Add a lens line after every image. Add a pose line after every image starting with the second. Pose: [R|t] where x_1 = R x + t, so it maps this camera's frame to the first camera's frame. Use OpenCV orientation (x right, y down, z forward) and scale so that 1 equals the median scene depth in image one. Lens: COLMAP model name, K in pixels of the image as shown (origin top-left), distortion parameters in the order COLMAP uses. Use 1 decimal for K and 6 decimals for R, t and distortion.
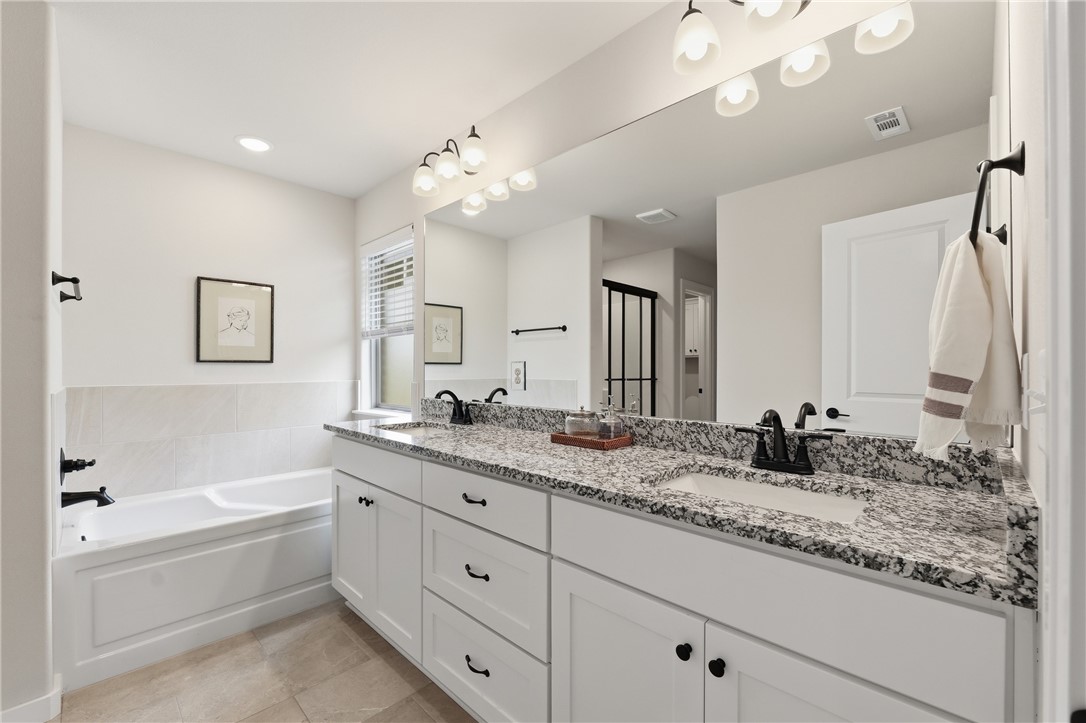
lens RADIAL K [[445.3, 0, 541.9], [0, 445.3, 366.7], [0, 0, 1]] dist [-0.000115, -0.006997]
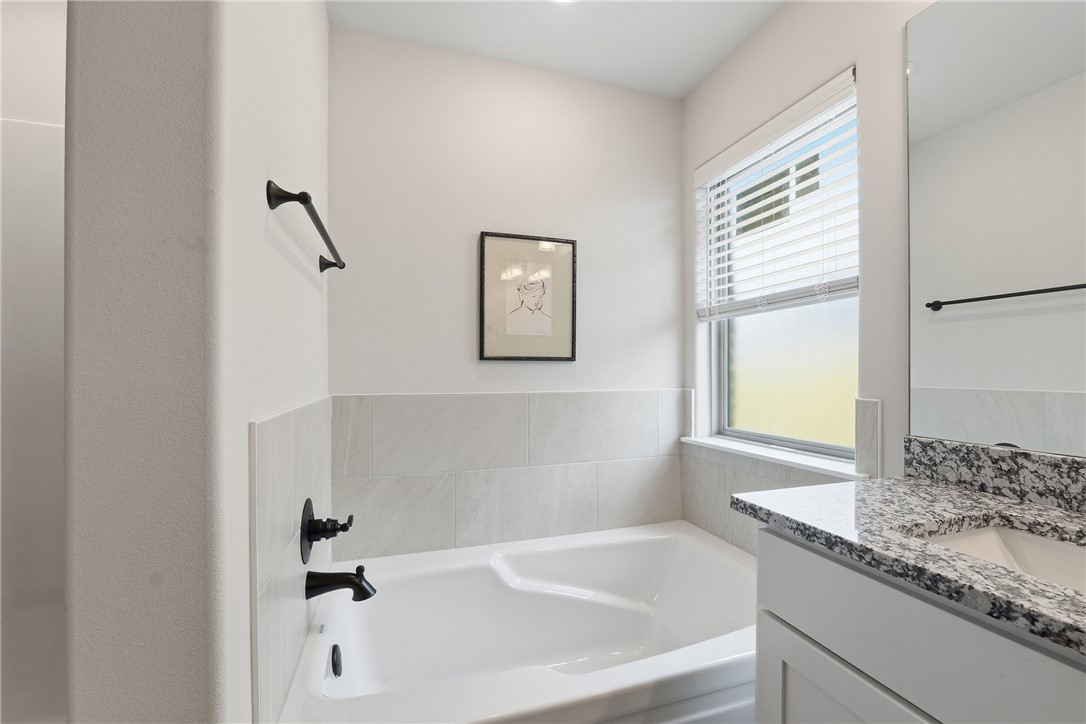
lens RADIAL K [[445.3, 0, 541.9], [0, 445.3, 367.2], [0, 0, 1]] dist [-0.000115, -0.006997]
pose [[0.886242, -0.003432, -0.463210, -0.377895], [0.001521, 0.999989, -0.004499, 0.003847], [0.463220, 0.003283, 0.886237, 0.441034]]
